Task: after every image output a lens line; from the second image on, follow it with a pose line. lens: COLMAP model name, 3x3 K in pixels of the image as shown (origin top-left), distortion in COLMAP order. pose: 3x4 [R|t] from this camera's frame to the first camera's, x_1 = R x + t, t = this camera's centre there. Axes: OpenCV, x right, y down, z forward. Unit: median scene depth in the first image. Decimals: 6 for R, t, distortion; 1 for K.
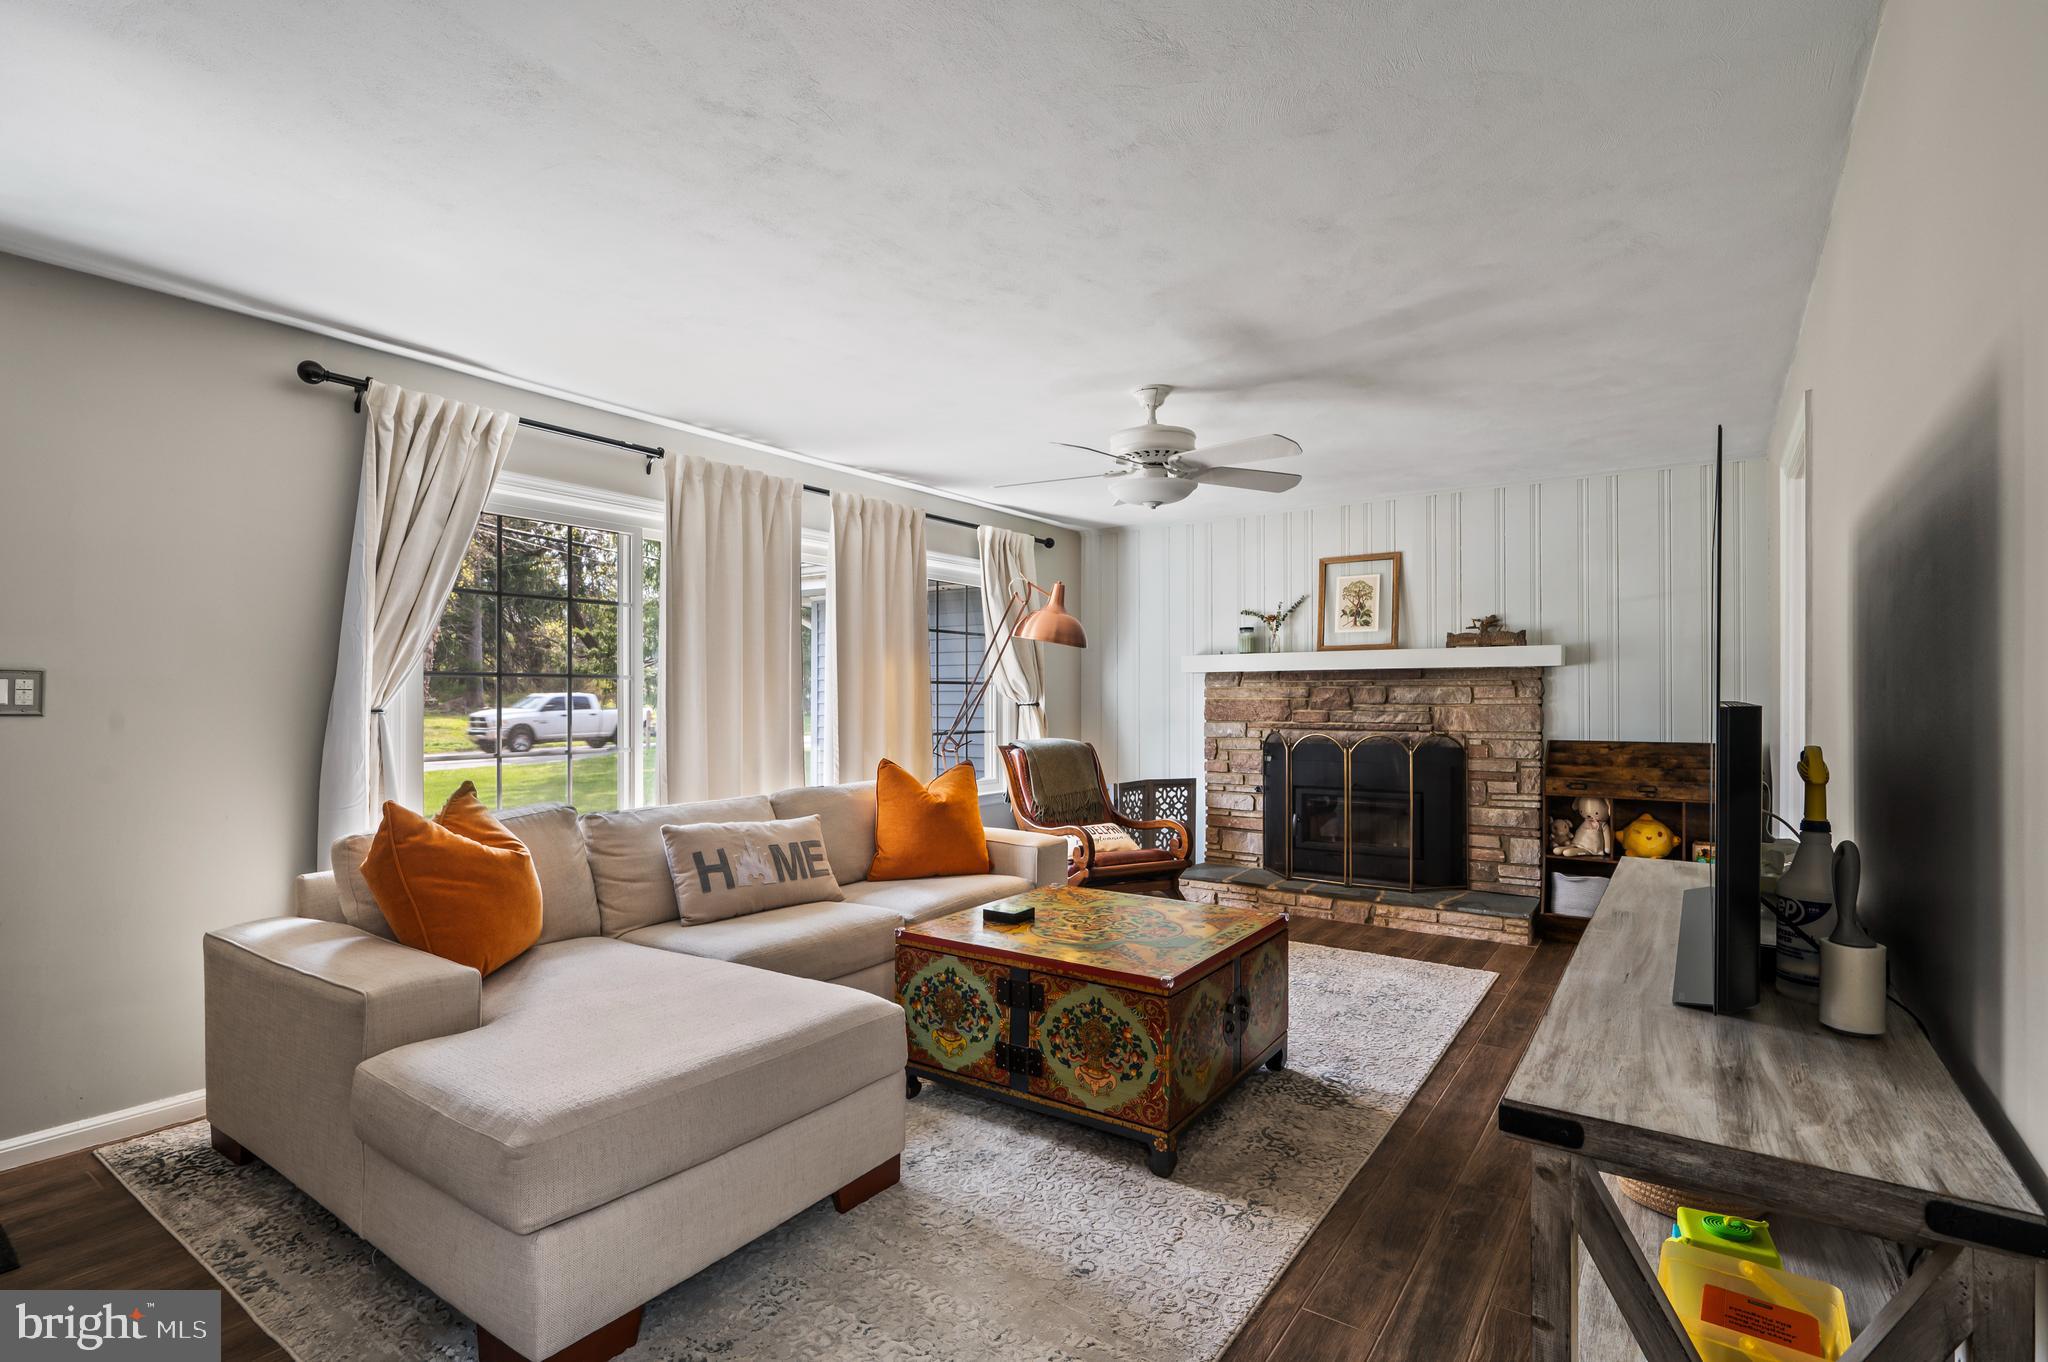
lens RADIAL K [[971.7, 0, 1020.8], [0, 971.7, 694.8], [0, 0, 1]] dist [-0.000707, -0.001145]
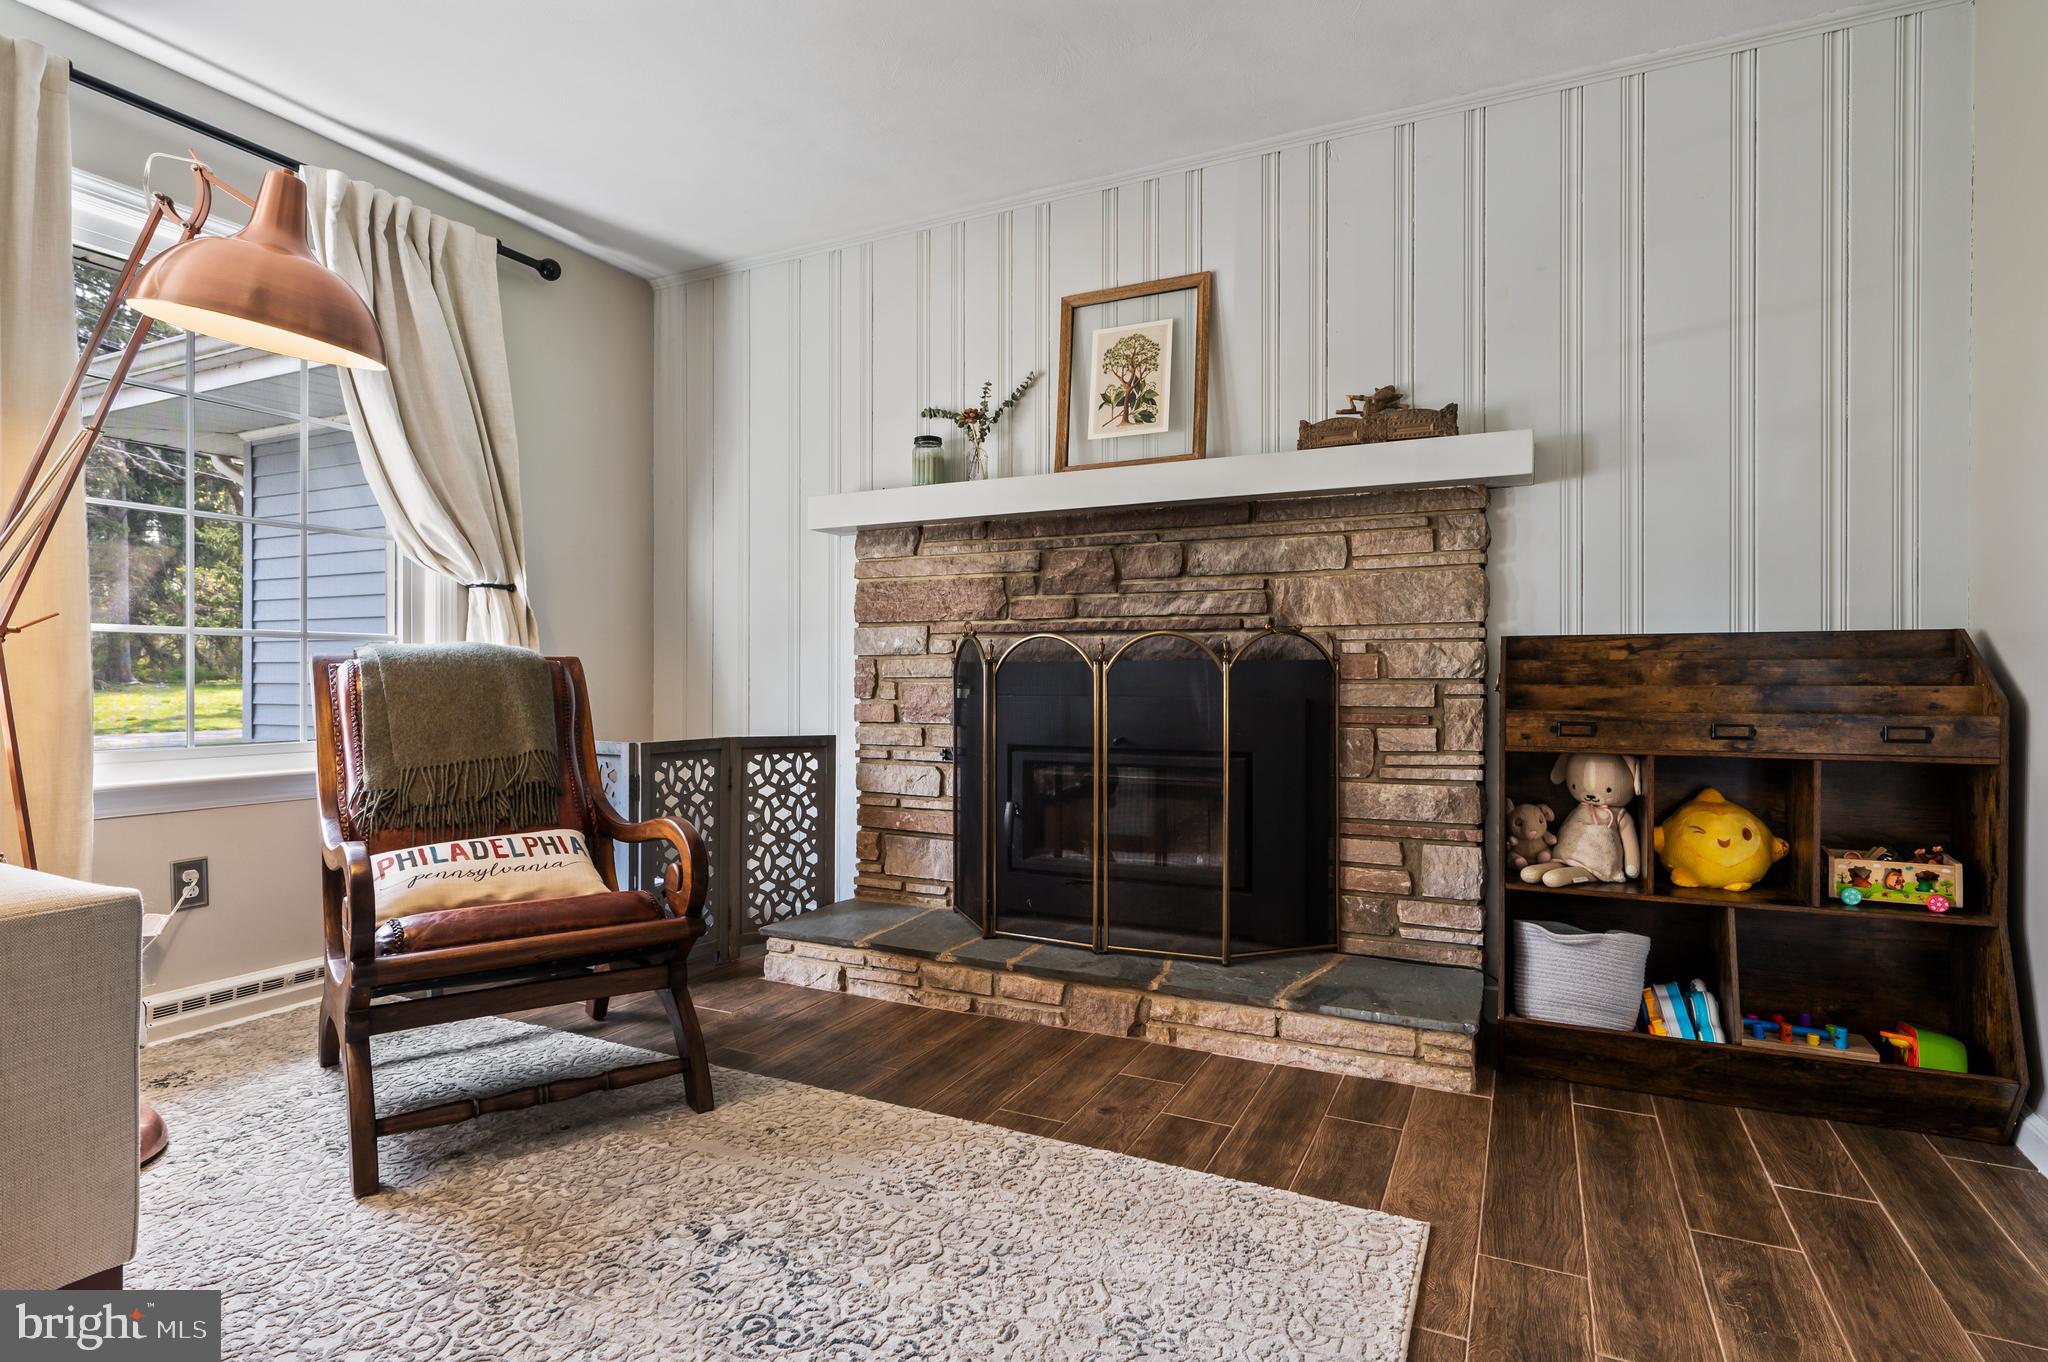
lens RADIAL K [[1066.1, 0, 1020.7], [0, 1066.1, 684.0], [0, 0, 1]] dist [0.002792, 0.000807]
pose [[0.987756, 0.000508, 0.156004, 0.229156], [-0.001981, 0.999955, 0.009288, 0.064651], [-0.155993, -0.009484, 0.987713, 0.519372]]
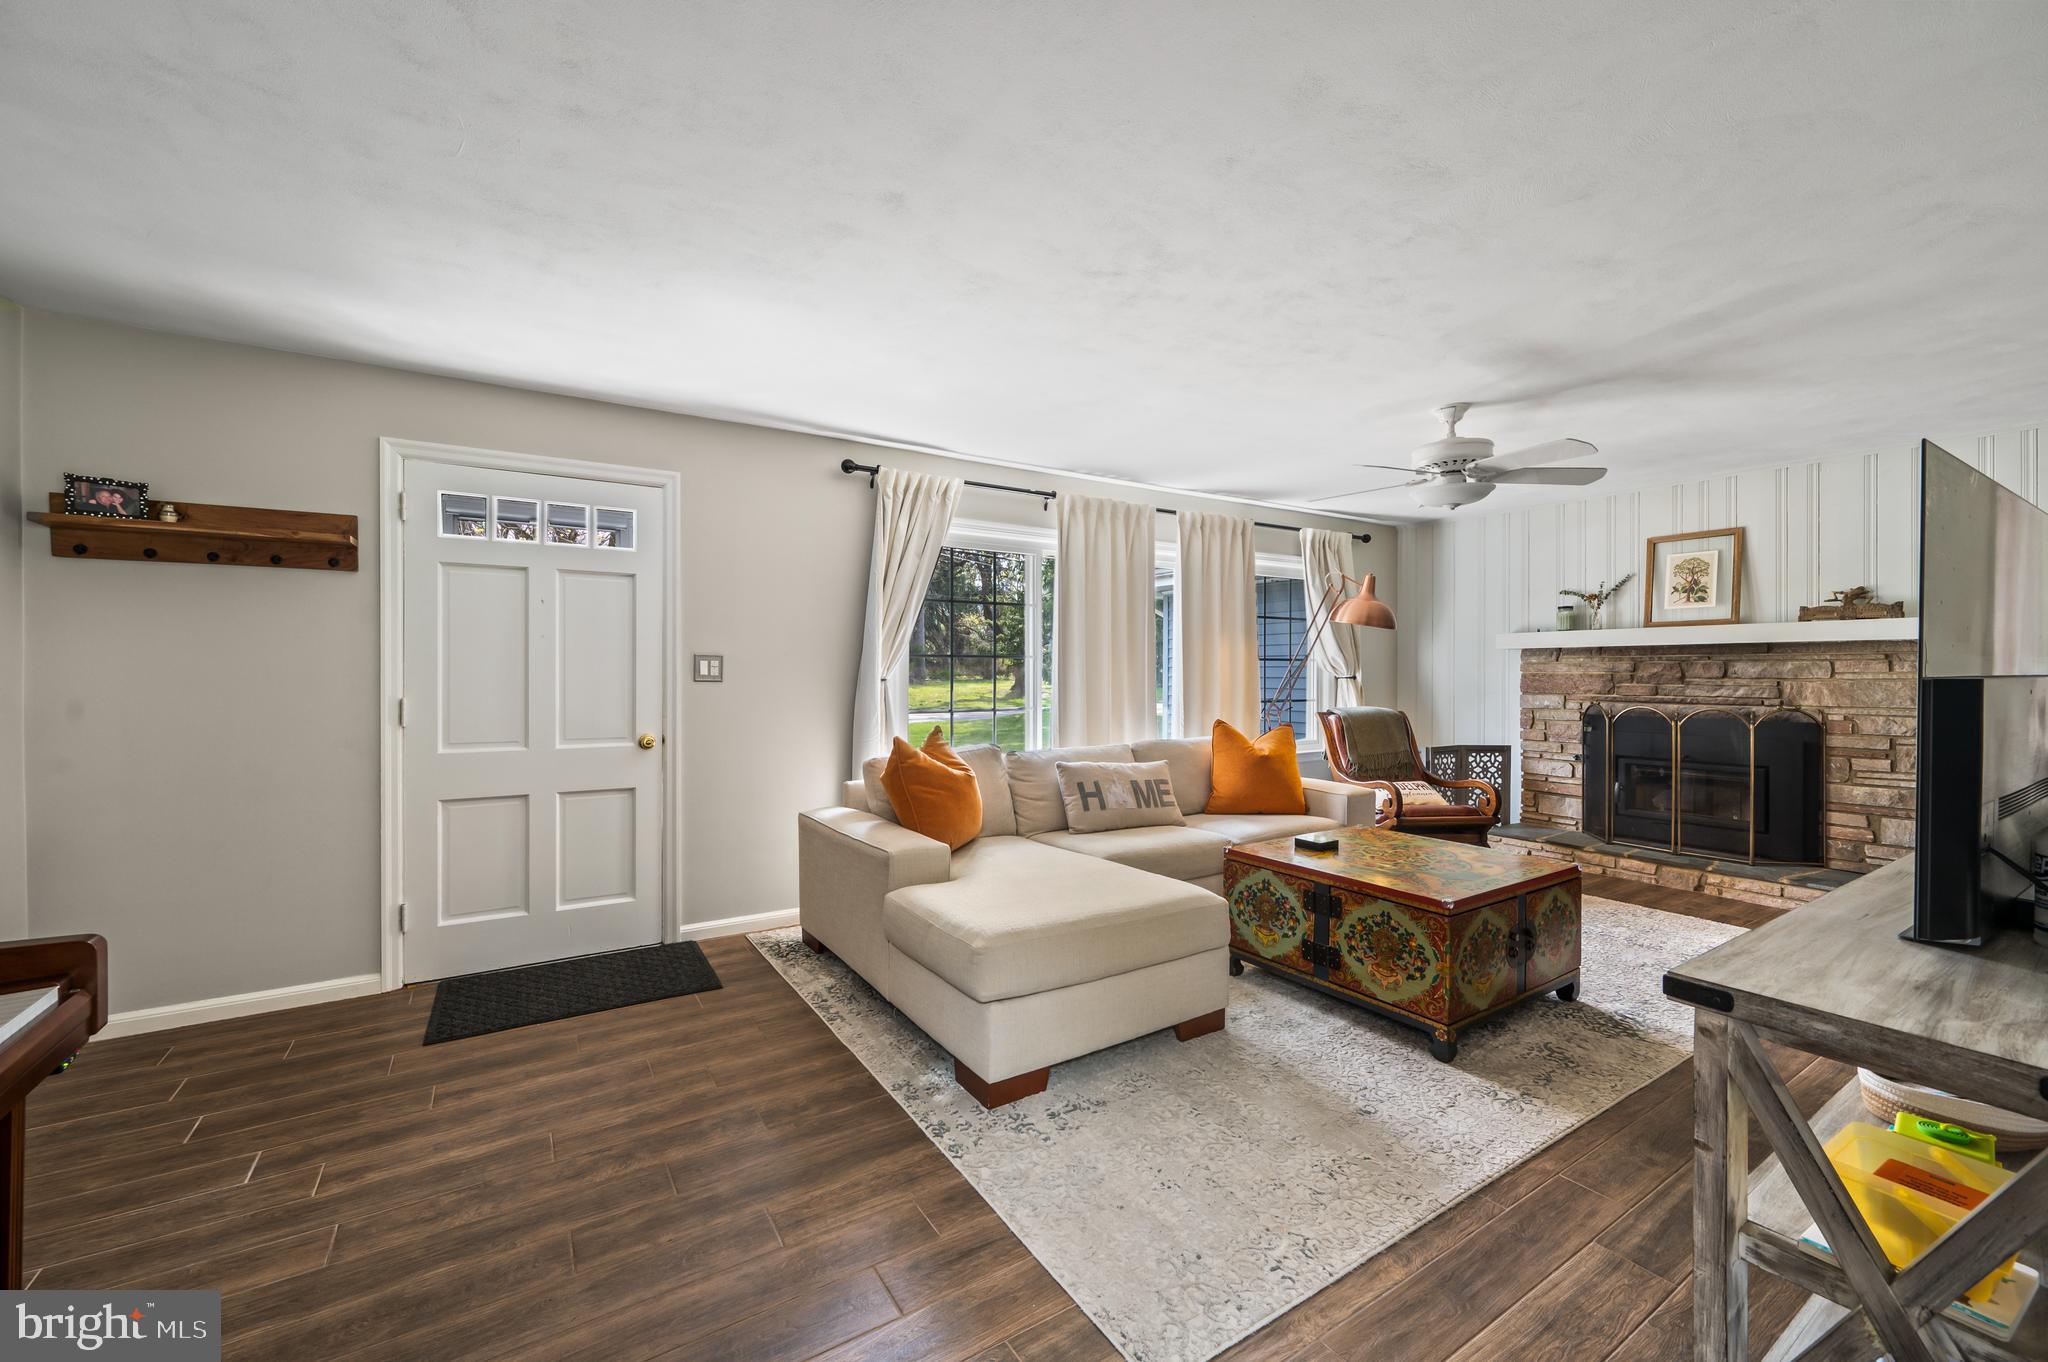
lens RADIAL K [[814.1, 0, 1021.1], [0, 814.1, 676.5], [0, 0, 1]] dist [-0.001856, 0.000423]
pose [[0.926243, 0.002816, -0.376915, 0.017440], [0.000418, 0.999964, 0.008499, 0.000103], [0.376926, -0.008030, 0.926209, -0.068519]]
